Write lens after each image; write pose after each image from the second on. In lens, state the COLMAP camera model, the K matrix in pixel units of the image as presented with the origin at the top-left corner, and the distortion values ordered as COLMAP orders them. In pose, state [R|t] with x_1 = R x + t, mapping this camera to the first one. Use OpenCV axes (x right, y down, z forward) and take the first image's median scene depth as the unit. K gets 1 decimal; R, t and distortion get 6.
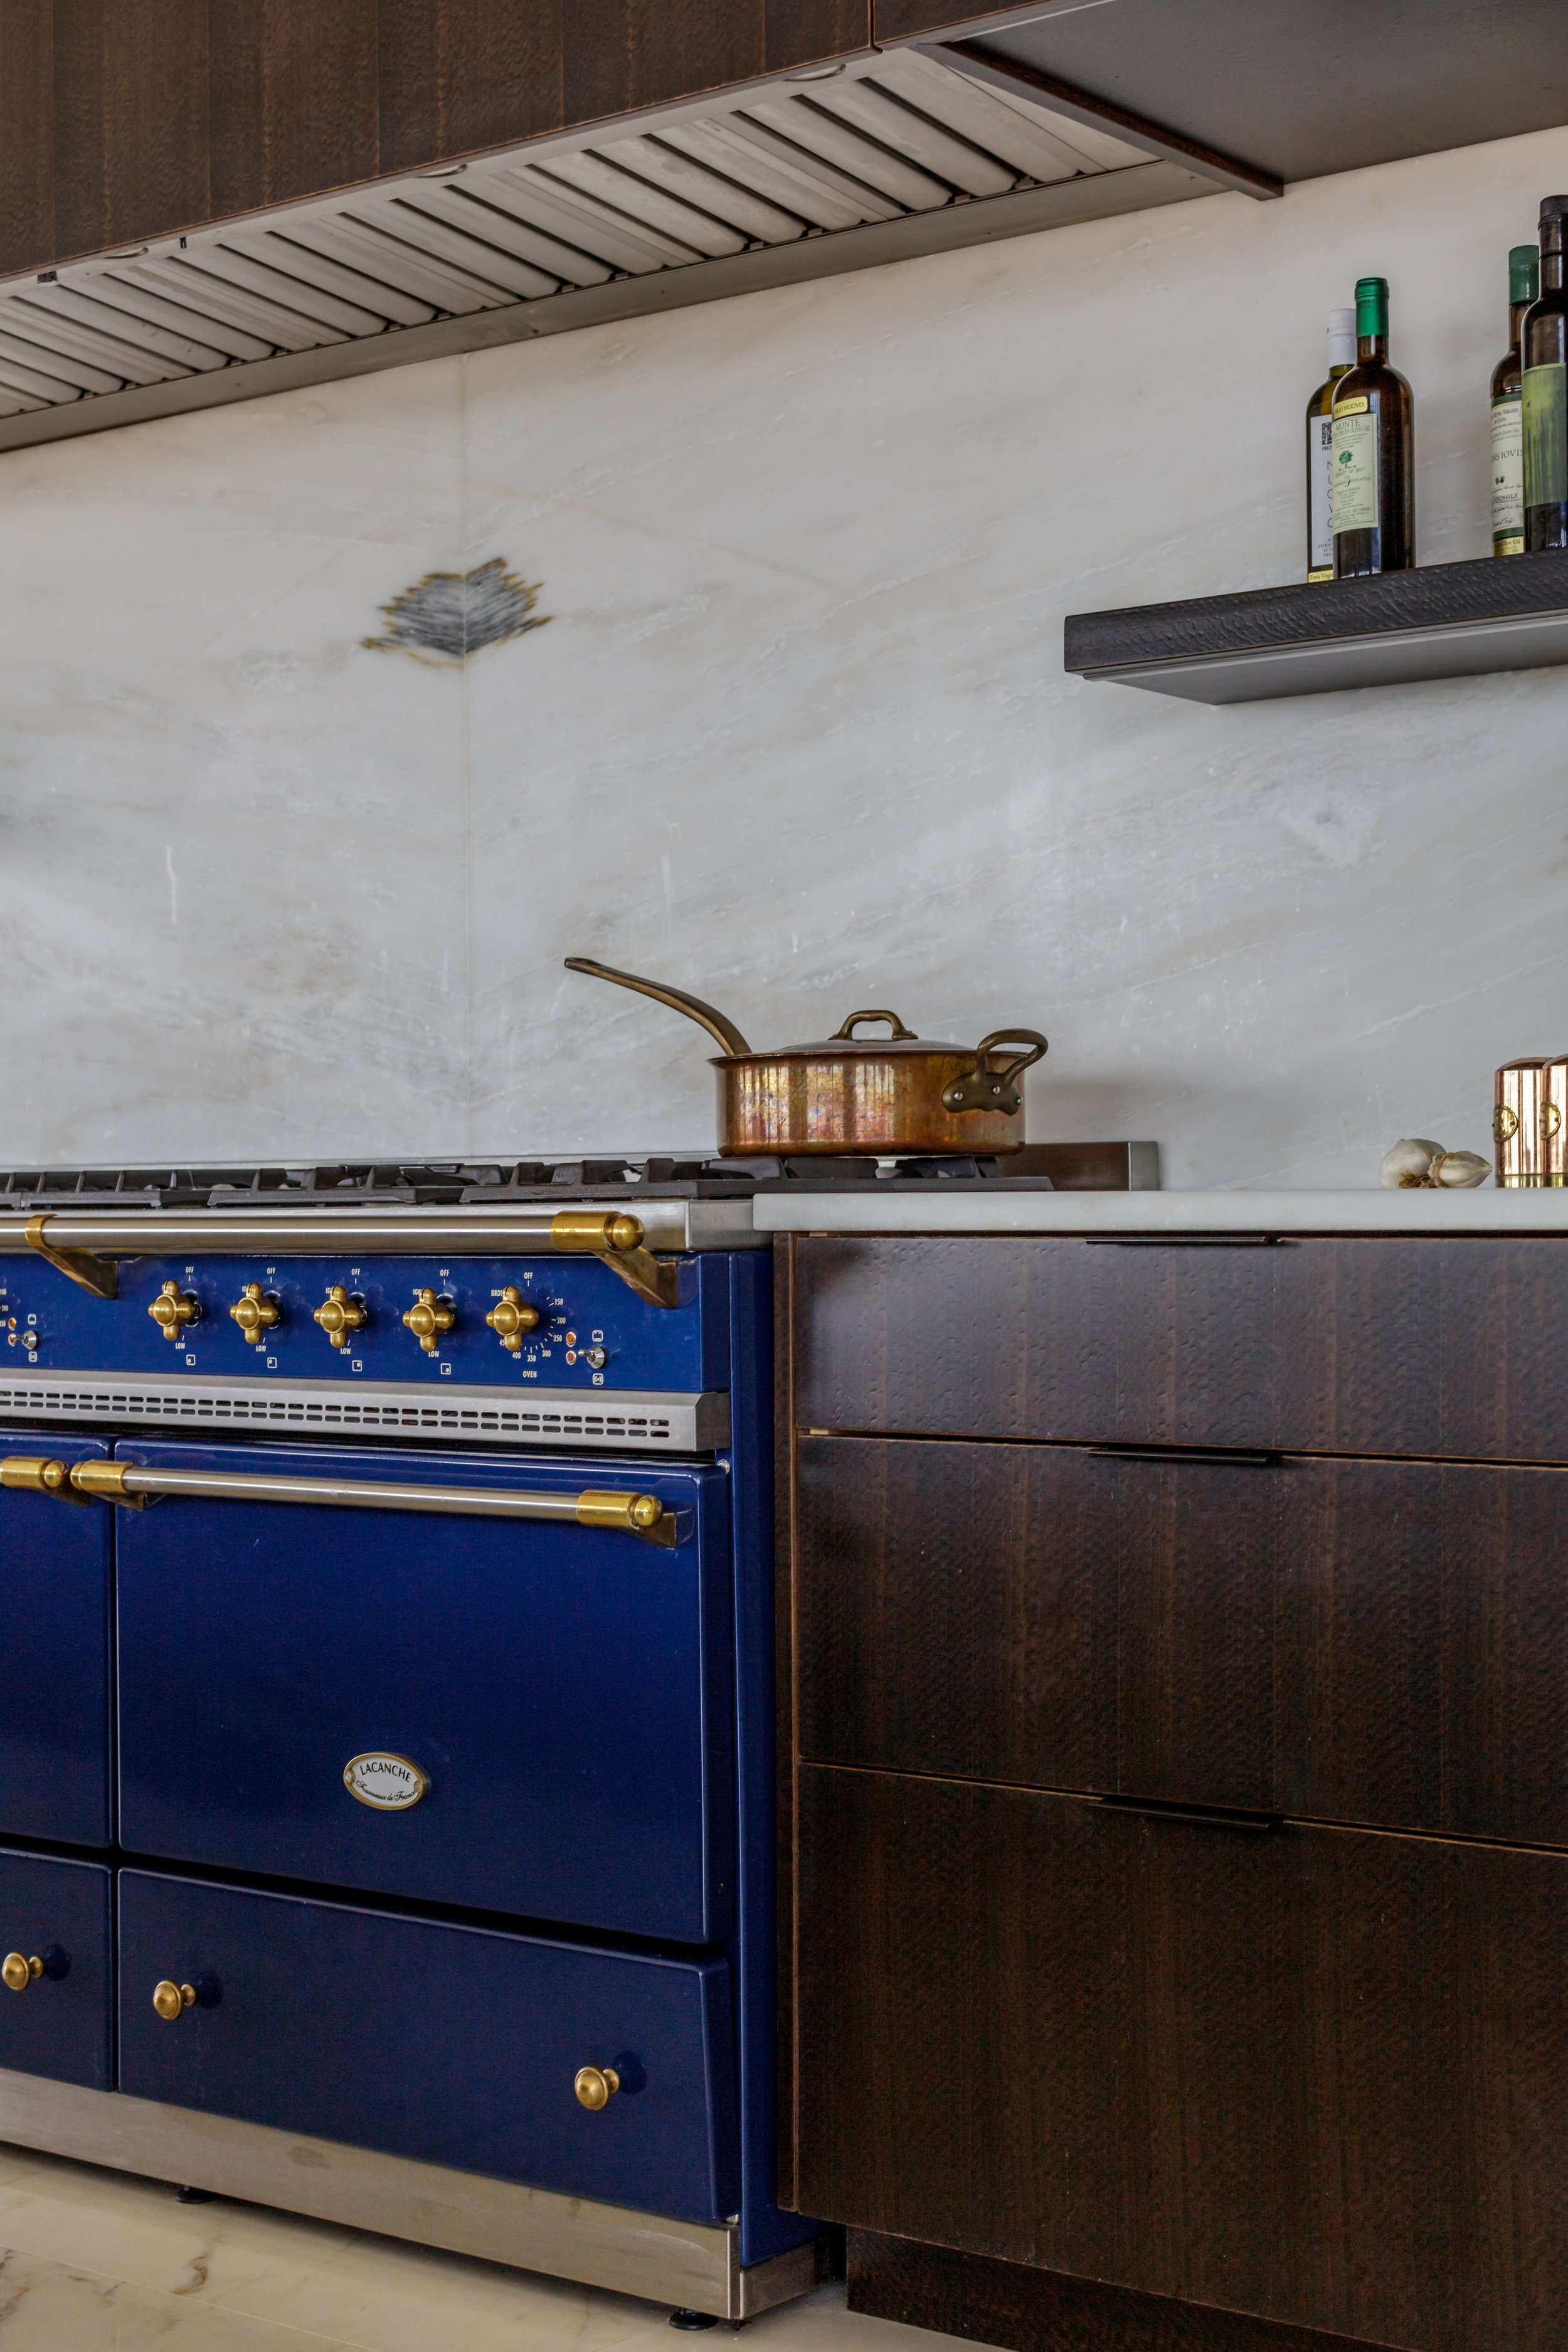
lens RADIAL K [[3101.7, 0, 1004.5], [0, 3101.7, 1178.5], [0, 0, 1]] dist [0.015736, -0.012656]
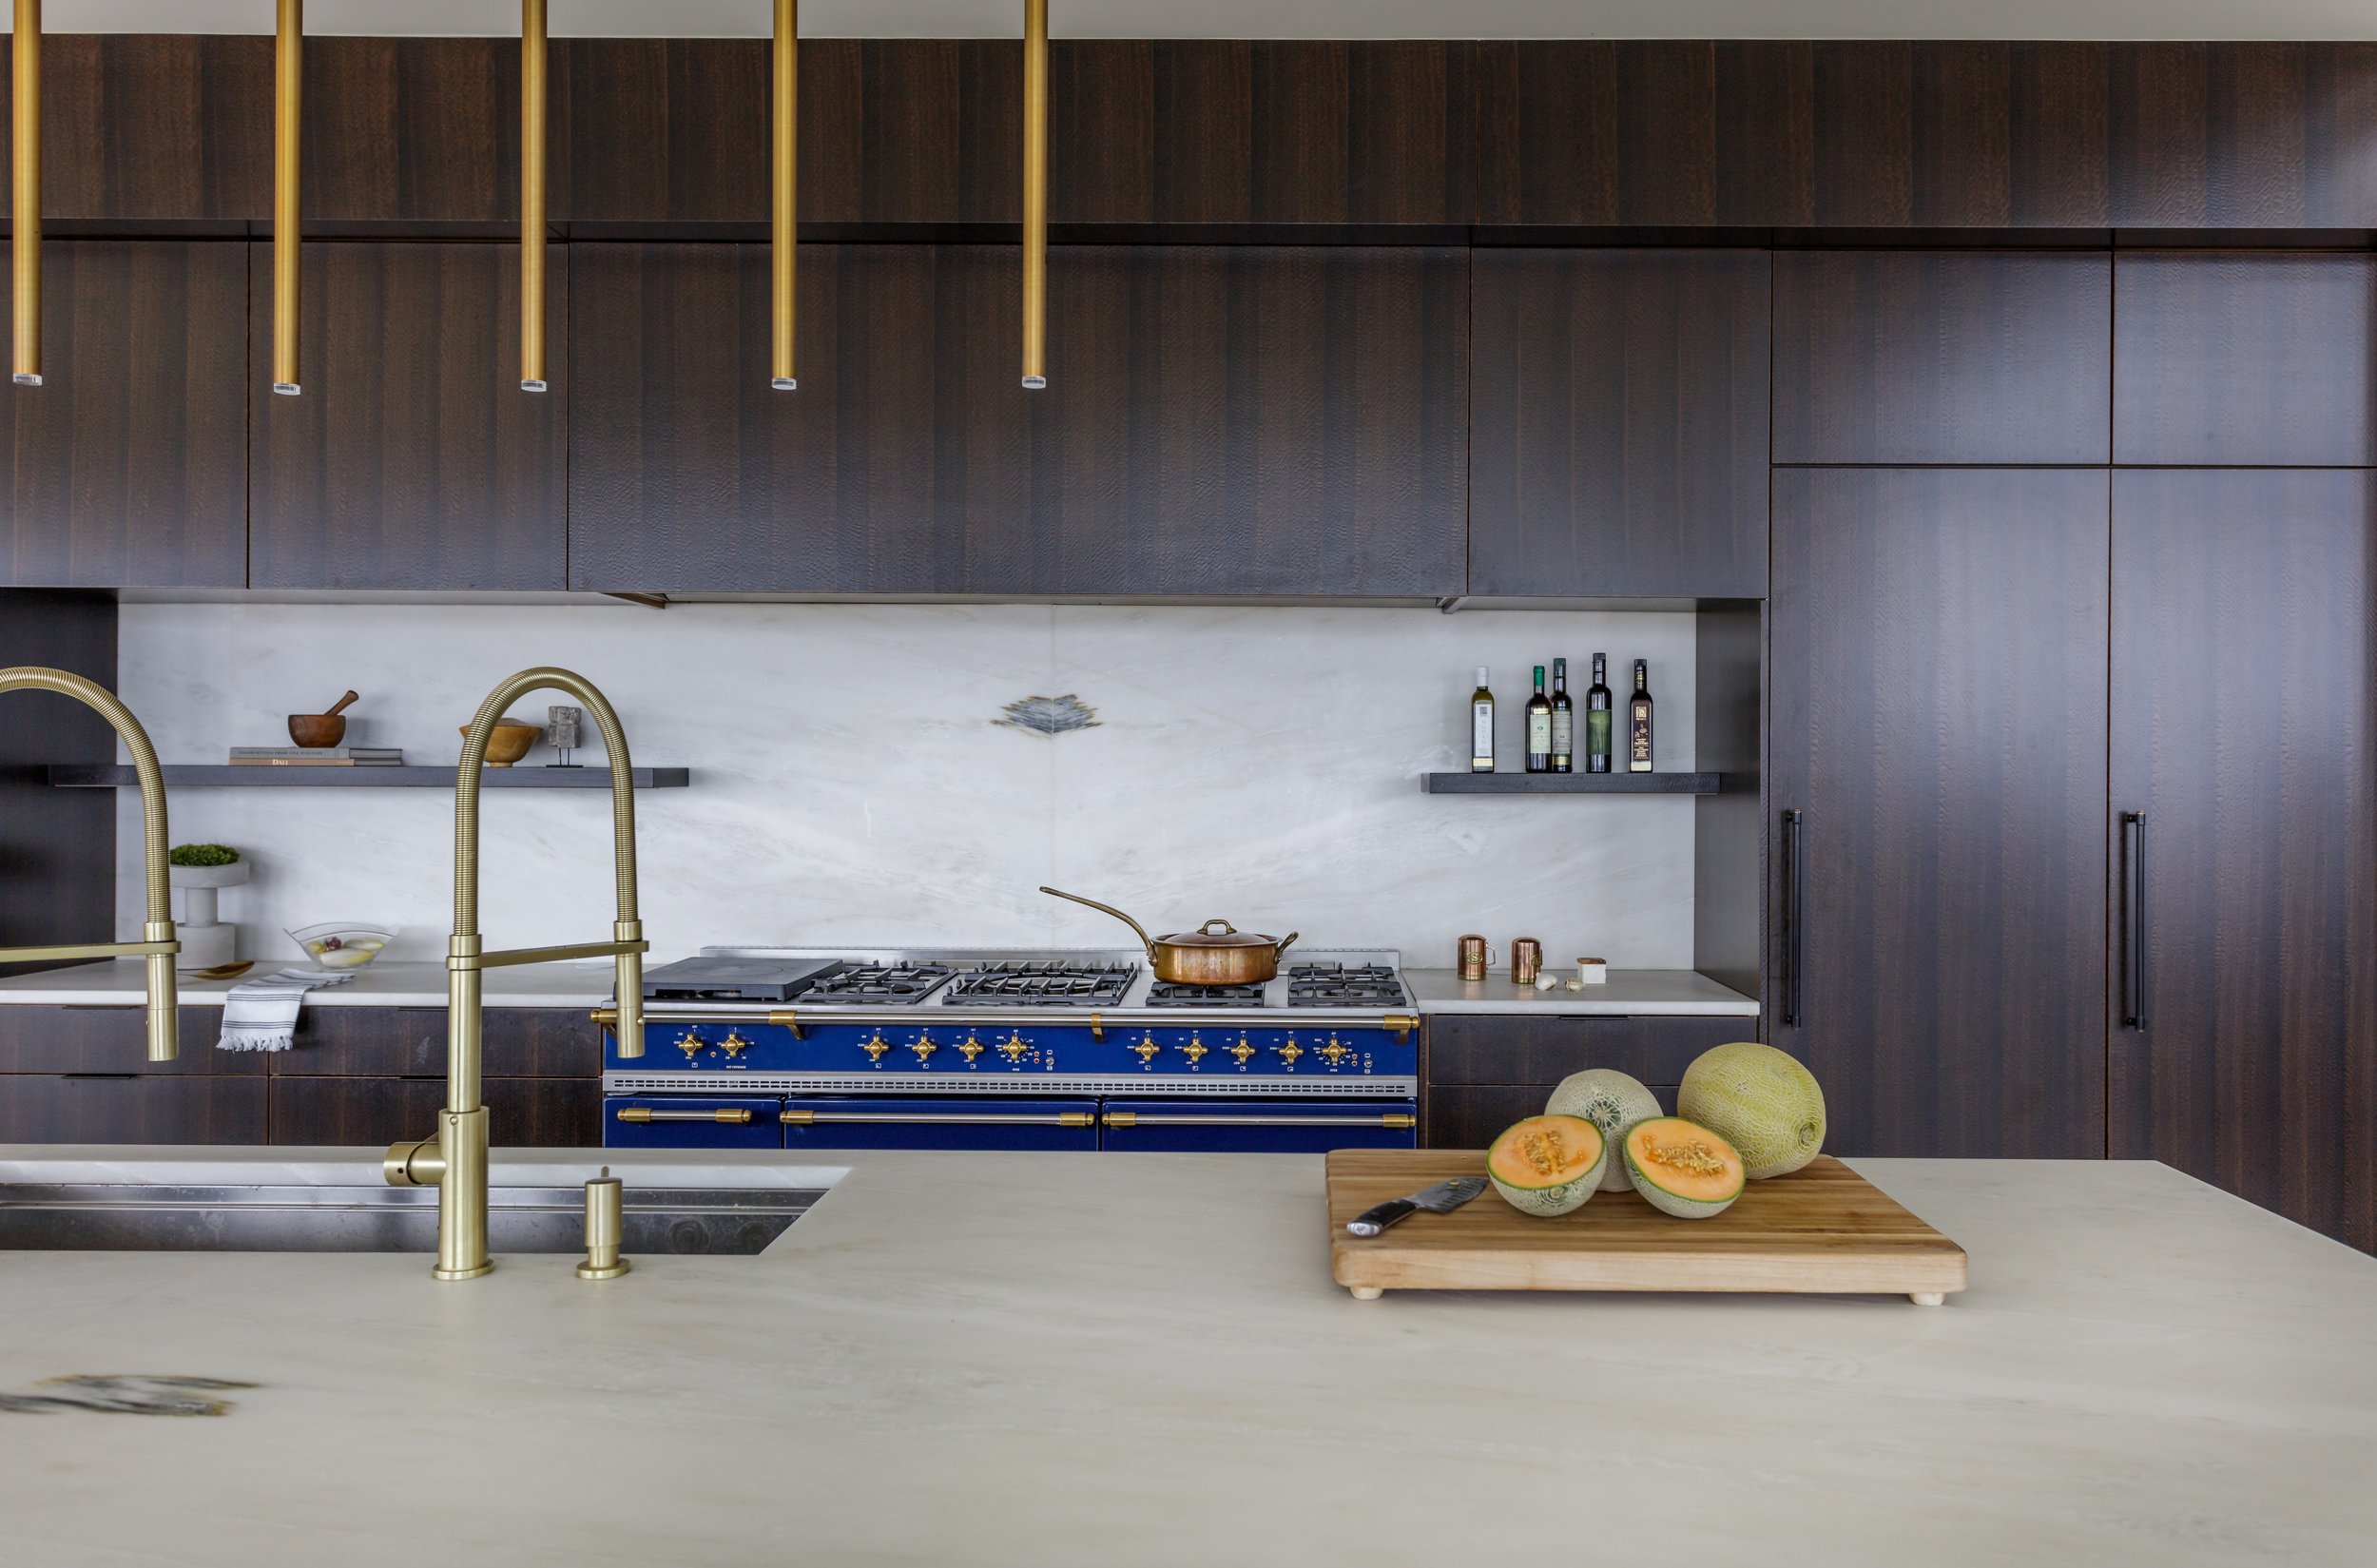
lens RADIAL K [[1553.1, 0, 1188.5], [0, 1553.1, 784.0], [0, 0, 1]] dist [-0.002856, -0.001665]
pose [[0.831527, 0.007489, 0.555434, -0.901680], [-0.015530, 0.999832, 0.009769, -0.175284], [-0.555267, -0.016749, 0.831503, -0.037523]]
